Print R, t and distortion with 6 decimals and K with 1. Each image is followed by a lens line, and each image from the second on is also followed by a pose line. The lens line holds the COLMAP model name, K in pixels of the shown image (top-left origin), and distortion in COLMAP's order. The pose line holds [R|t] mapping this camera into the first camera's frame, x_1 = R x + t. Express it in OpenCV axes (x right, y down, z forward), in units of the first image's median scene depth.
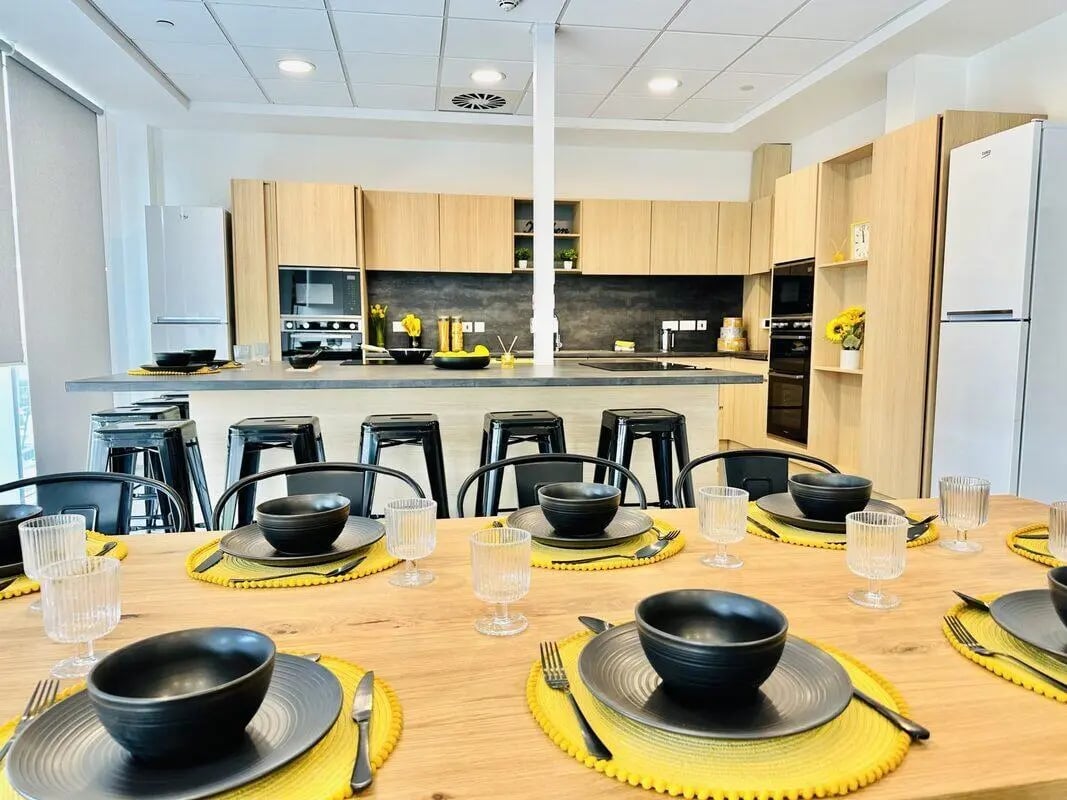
lens RADIAL K [[774.8, 0, 533.5], [0, 774.8, 400.0], [0, 0, 1]] dist [0.110998, -0.125097]
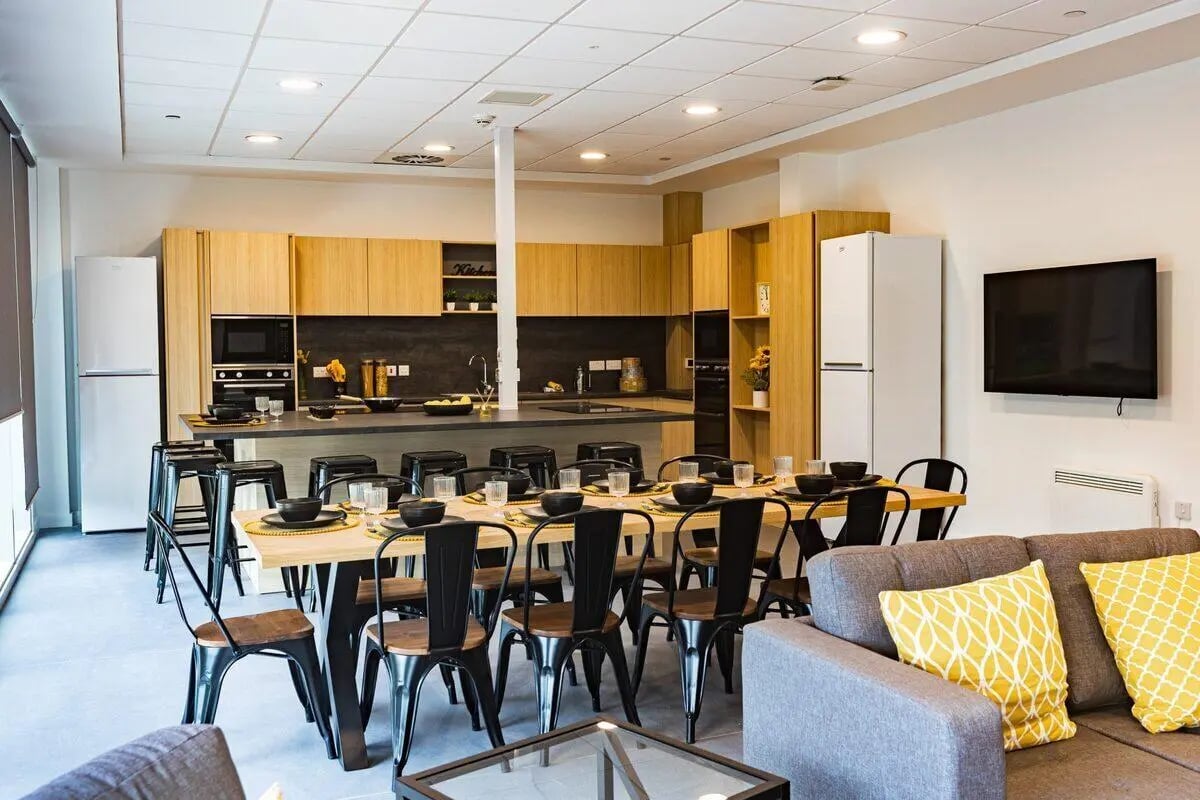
lens RADIAL K [[1179.0, 0, 600.0], [0, 1179.0, 400.0], [0, 0, 1]] dist [0.000217, -0.001370]
pose [[0.974430, -0.023194, 0.223490, -0.184613], [0.033289, 0.998583, -0.041511, 0.012745], [-0.222211, 0.047890, 0.973822, -0.543270]]
